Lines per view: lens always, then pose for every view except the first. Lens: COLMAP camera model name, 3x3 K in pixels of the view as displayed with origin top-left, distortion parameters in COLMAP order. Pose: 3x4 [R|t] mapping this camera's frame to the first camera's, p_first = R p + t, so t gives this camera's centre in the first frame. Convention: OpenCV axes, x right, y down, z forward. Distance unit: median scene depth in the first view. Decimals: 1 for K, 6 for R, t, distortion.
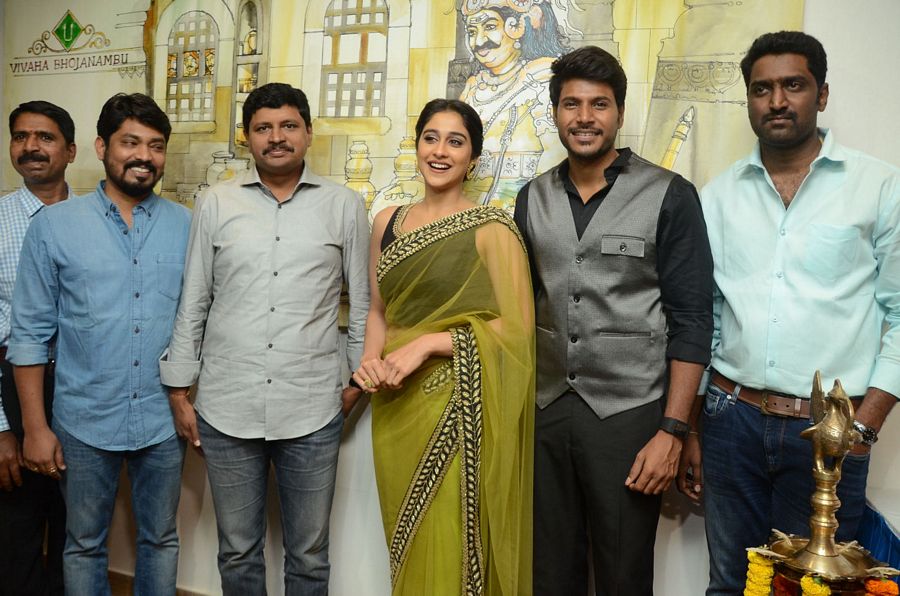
lens RADIAL K [[500.1, 0, 450.0], [0, 500.1, 298.0], [0, 0, 1]] dist [-0.088155, 0.030451]
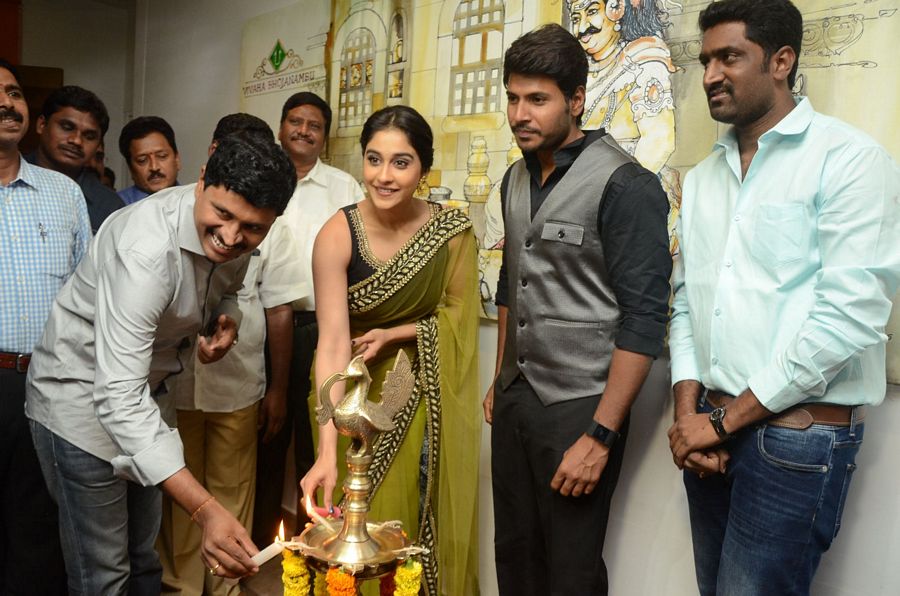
lens RADIAL K [[500.1, 0, 450.0], [0, 500.1, 298.0], [0, 0, 1]] dist [-0.088155, 0.030451]
pose [[0.933272, 0.051135, -0.355512, 0.149691], [-0.047330, 0.998691, 0.019400, 0.005758], [0.356038, -0.001279, 0.934470, 0.000284]]
